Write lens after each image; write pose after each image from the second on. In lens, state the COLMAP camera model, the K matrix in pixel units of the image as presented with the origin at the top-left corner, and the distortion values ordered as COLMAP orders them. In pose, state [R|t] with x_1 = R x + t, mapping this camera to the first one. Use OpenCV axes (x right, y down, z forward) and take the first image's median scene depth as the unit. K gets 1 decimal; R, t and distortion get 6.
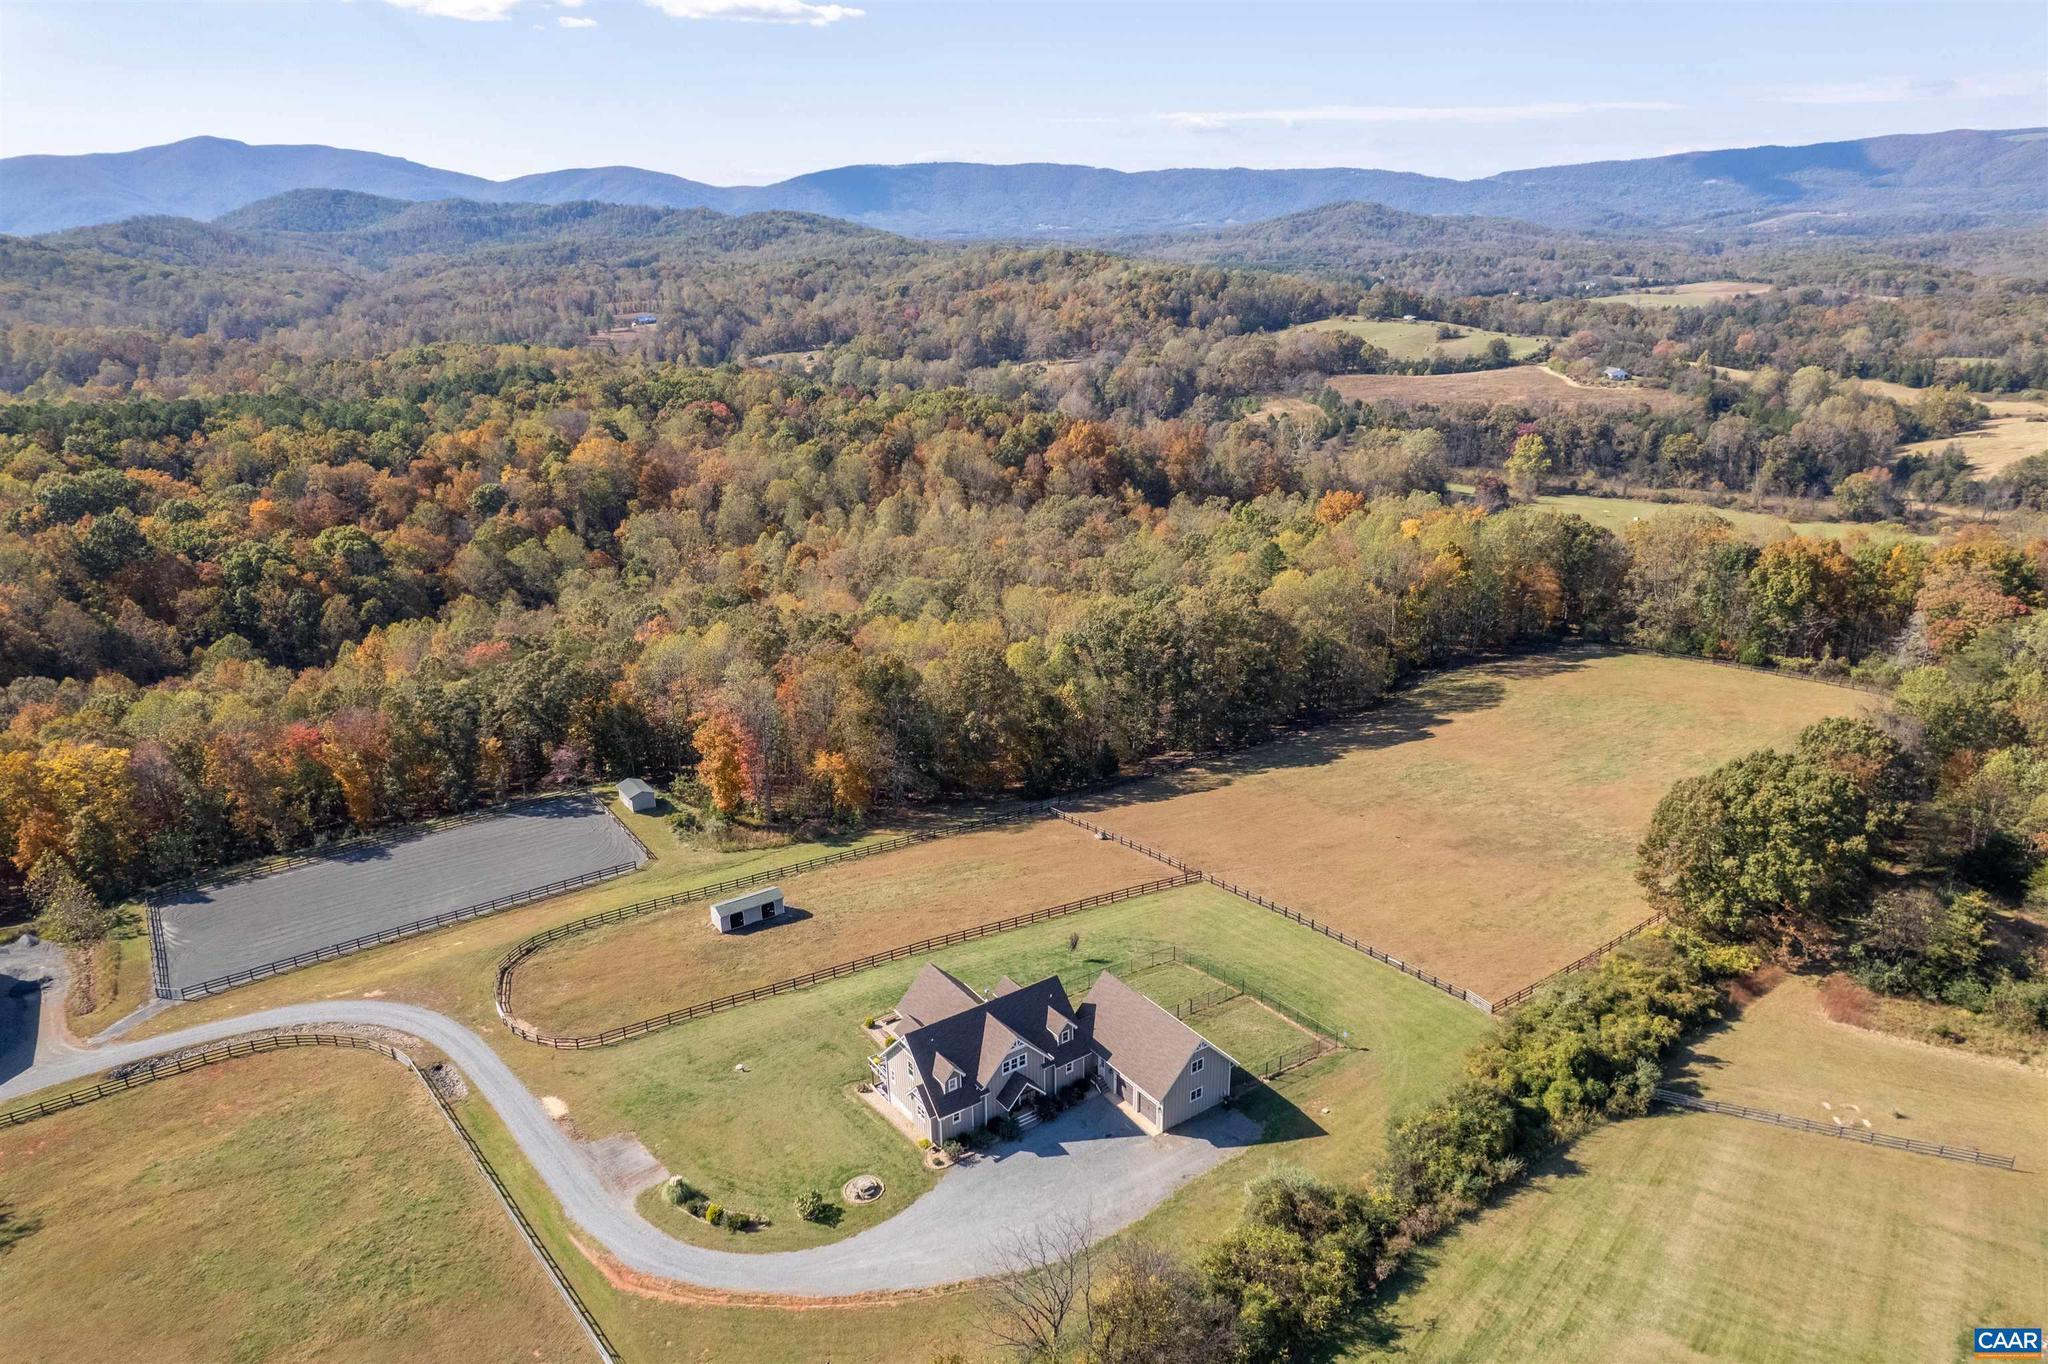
lens RADIAL K [[1315.8, 0, 1024.0], [0, 1315.8, 682.0], [0, 0, 1]] dist [-0.070044, 0.058631]
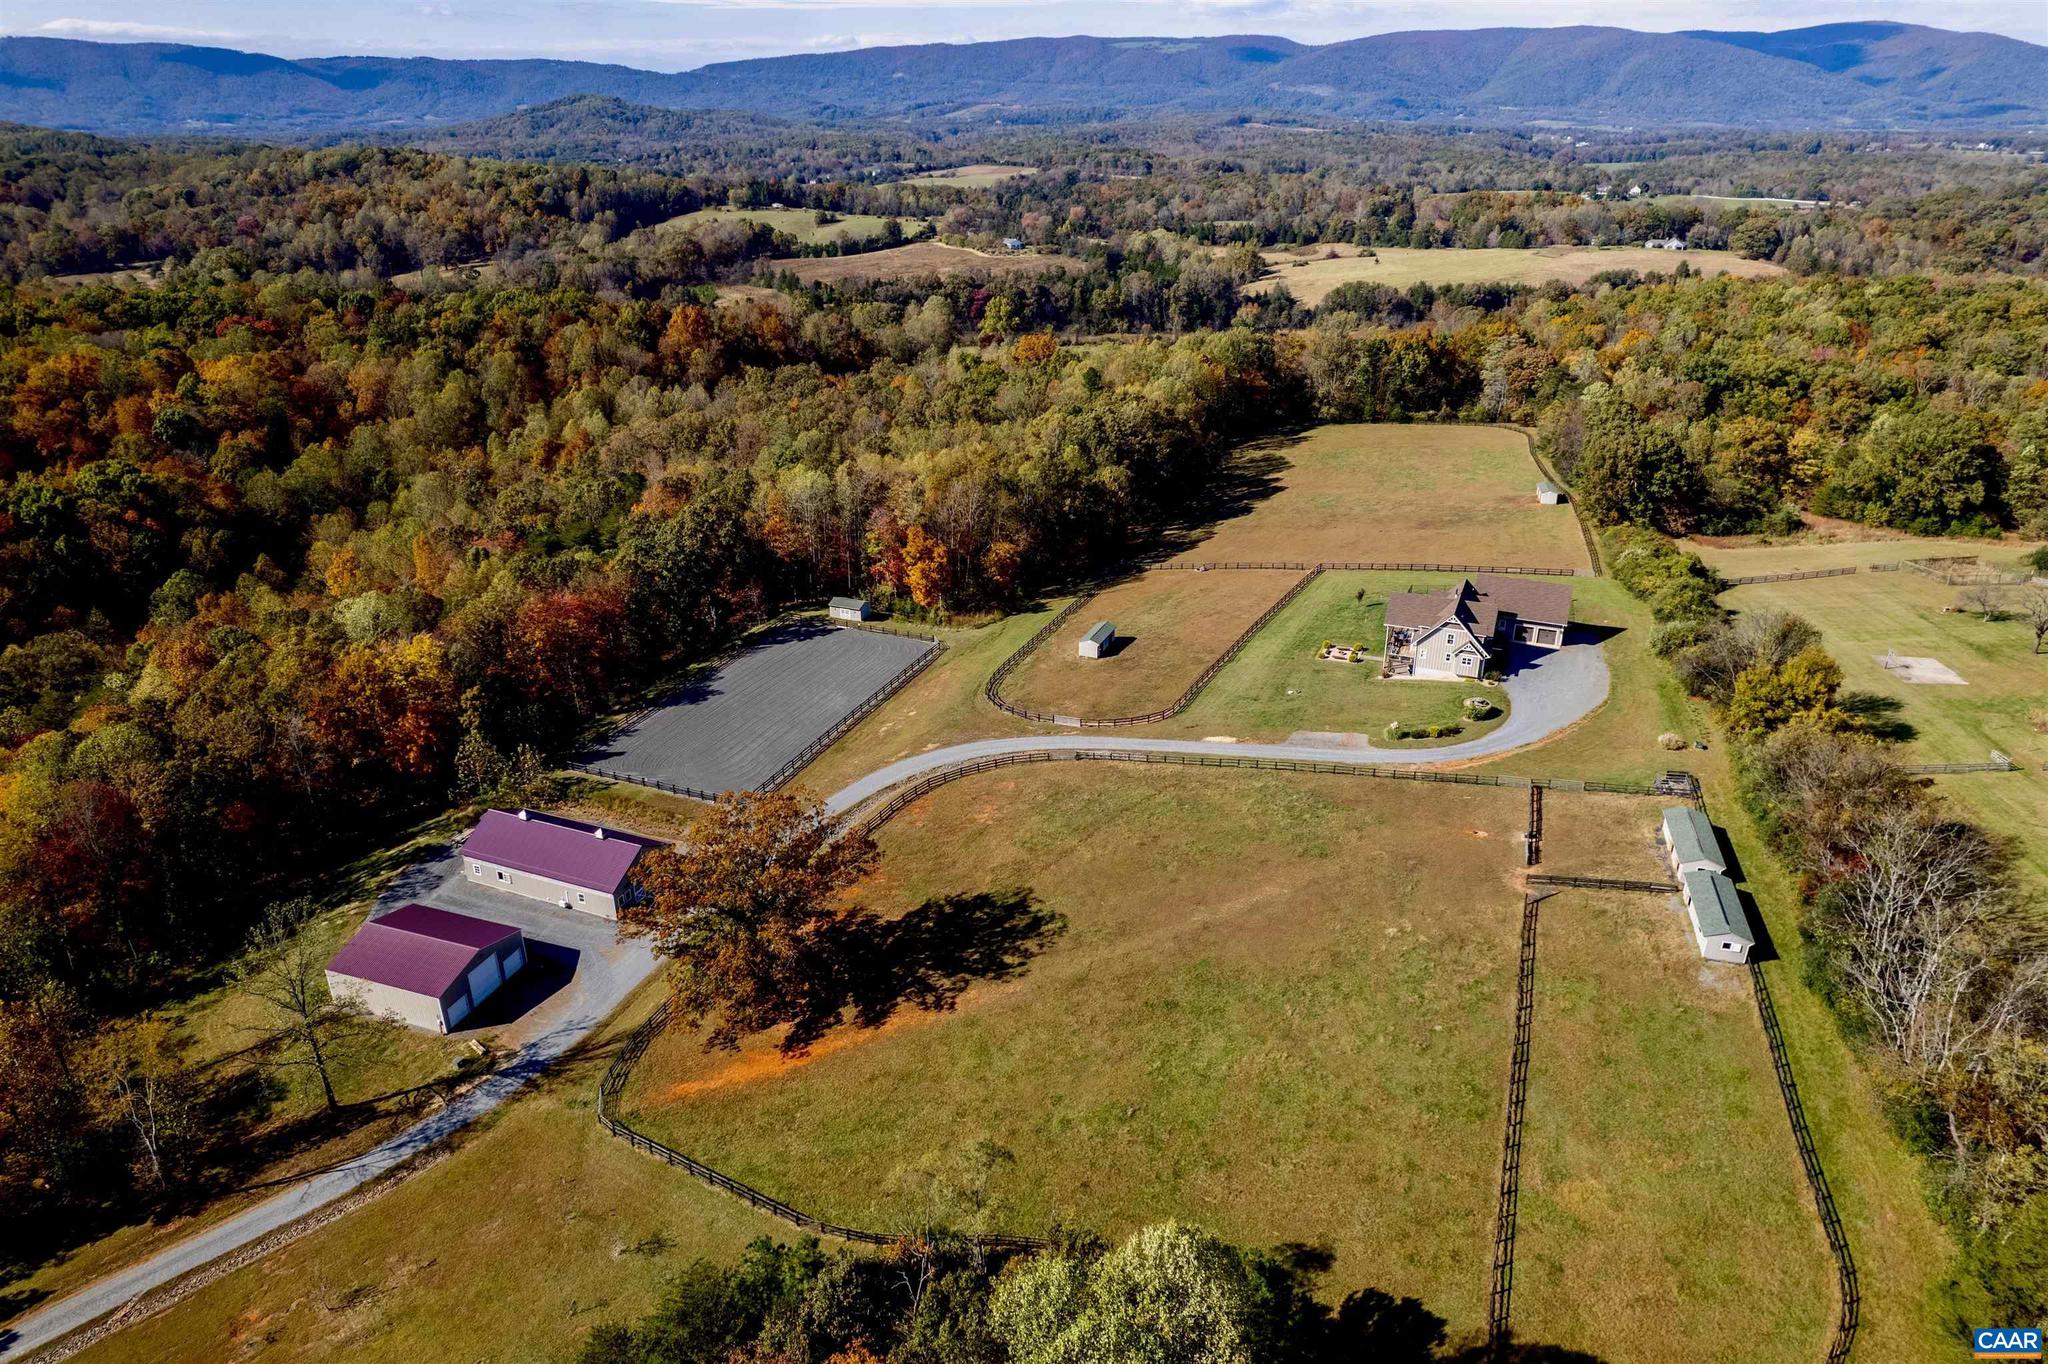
lens RADIAL K [[1315.8, 0, 1024.0], [0, 1315.8, 682.0], [0, 0, 1]] dist [-0.070044, 0.058631]
pose [[0.845338, -0.206785, 0.492589, -0.545484], [0.171105, 0.978277, 0.117038, 0.028771], [-0.506090, -0.014653, 0.862356, -0.046850]]
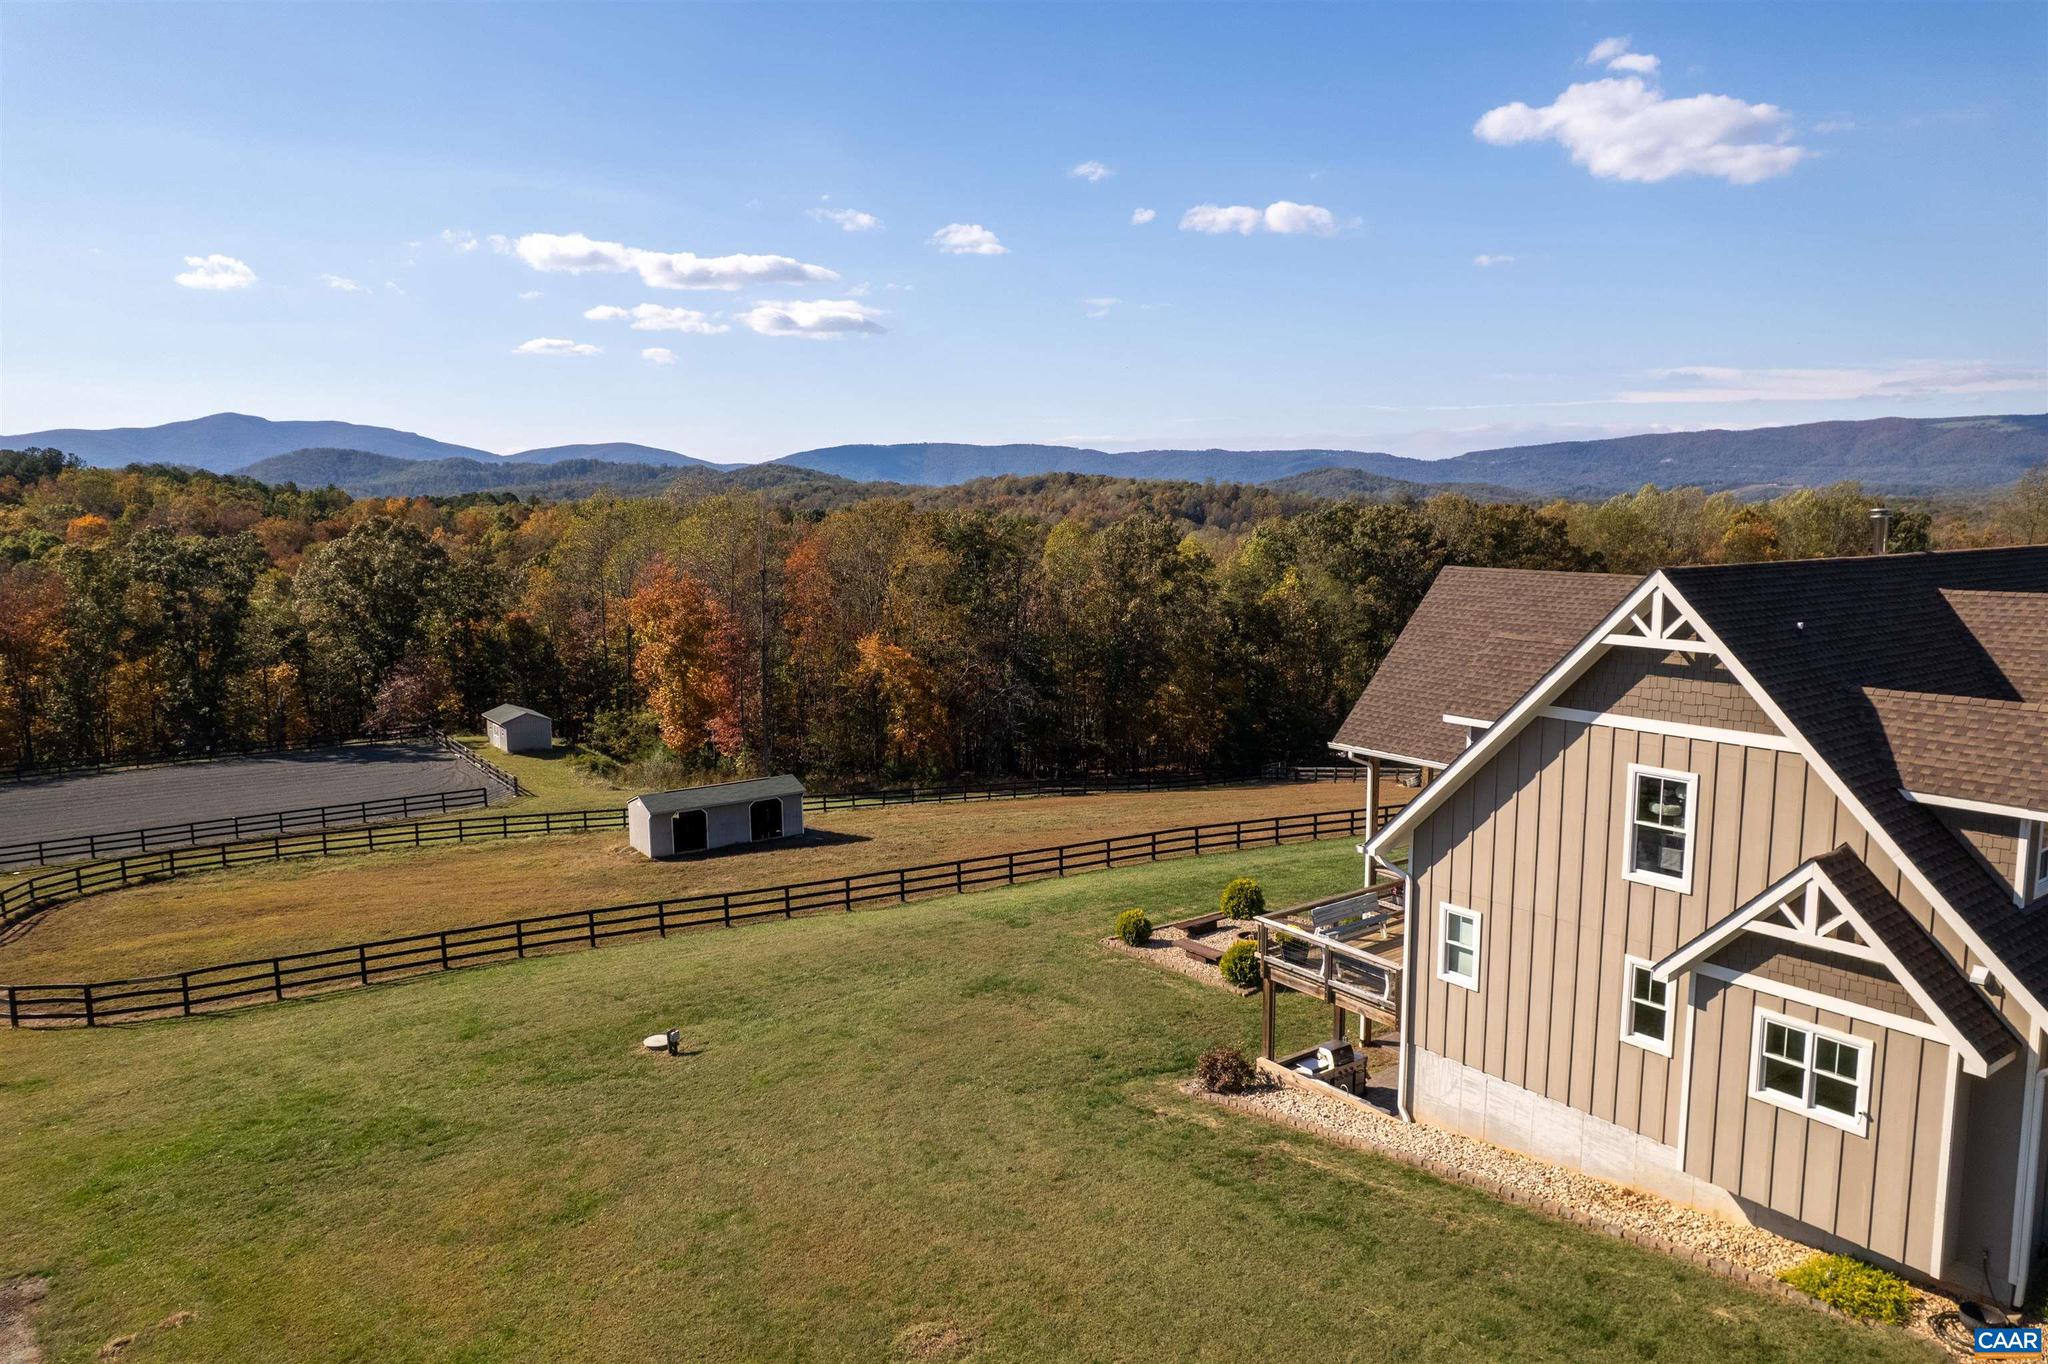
lens RADIAL K [[1315.8, 0, 1024.0], [0, 1315.8, 682.0], [0, 0, 1]] dist [-0.070044, 0.058631]
pose [[0.999893, 0.005884, 0.013368, -0.070329], [-0.003029, 0.978899, -0.204320, 0.128207], [-0.014289, 0.204258, 0.978813, 0.342595]]
